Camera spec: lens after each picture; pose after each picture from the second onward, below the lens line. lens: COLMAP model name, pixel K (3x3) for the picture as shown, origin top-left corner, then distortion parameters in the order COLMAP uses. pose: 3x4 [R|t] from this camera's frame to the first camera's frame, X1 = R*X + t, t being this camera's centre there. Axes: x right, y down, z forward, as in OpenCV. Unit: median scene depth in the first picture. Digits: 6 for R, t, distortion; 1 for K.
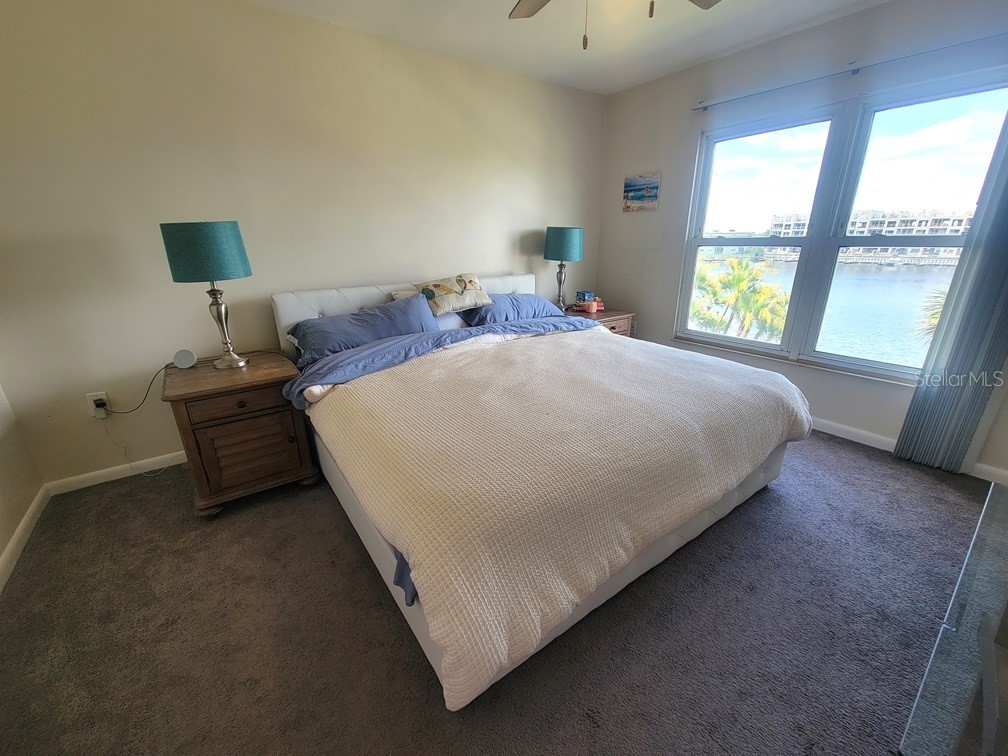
lens RADIAL K [[413.1, 0, 499.2], [0, 413.1, 386.9], [0, 0, 1]] dist [-0.001855, -0.000604]
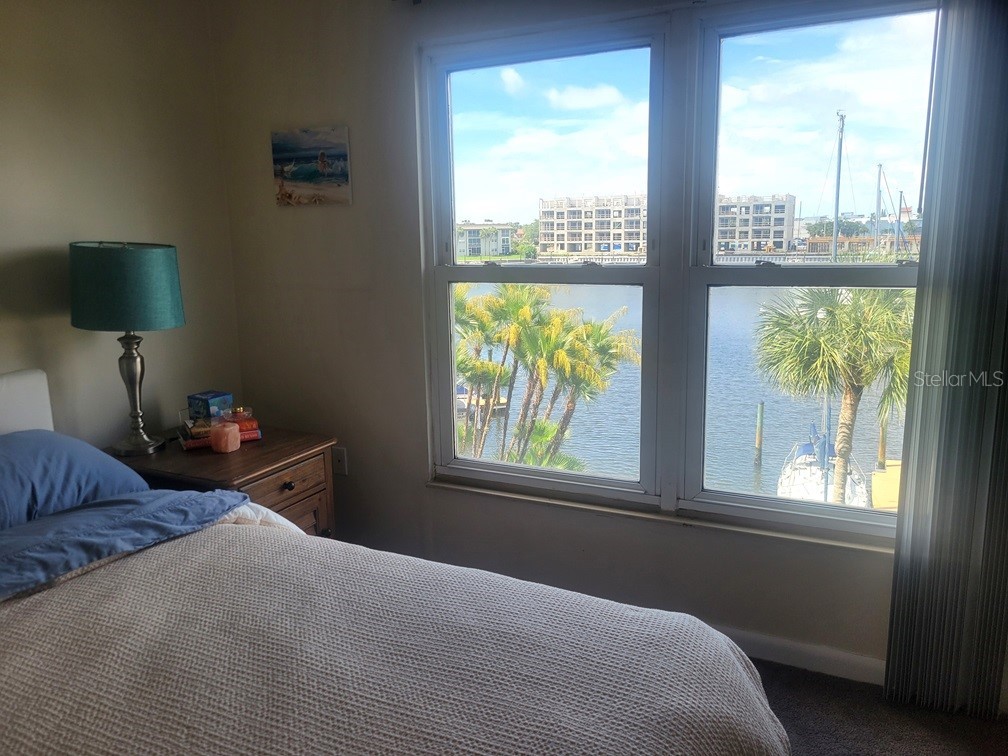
lens RADIAL K [[758.8, 0, 498.9], [0, 758.8, 374.3], [0, 0, 1]] dist [0.035319, -0.002010]
pose [[0.877789, -0.092782, 0.469977, 0.116755], [0.167143, 0.978730, -0.118960, -0.123015], [-0.448944, 0.182975, 0.874626, 0.240664]]
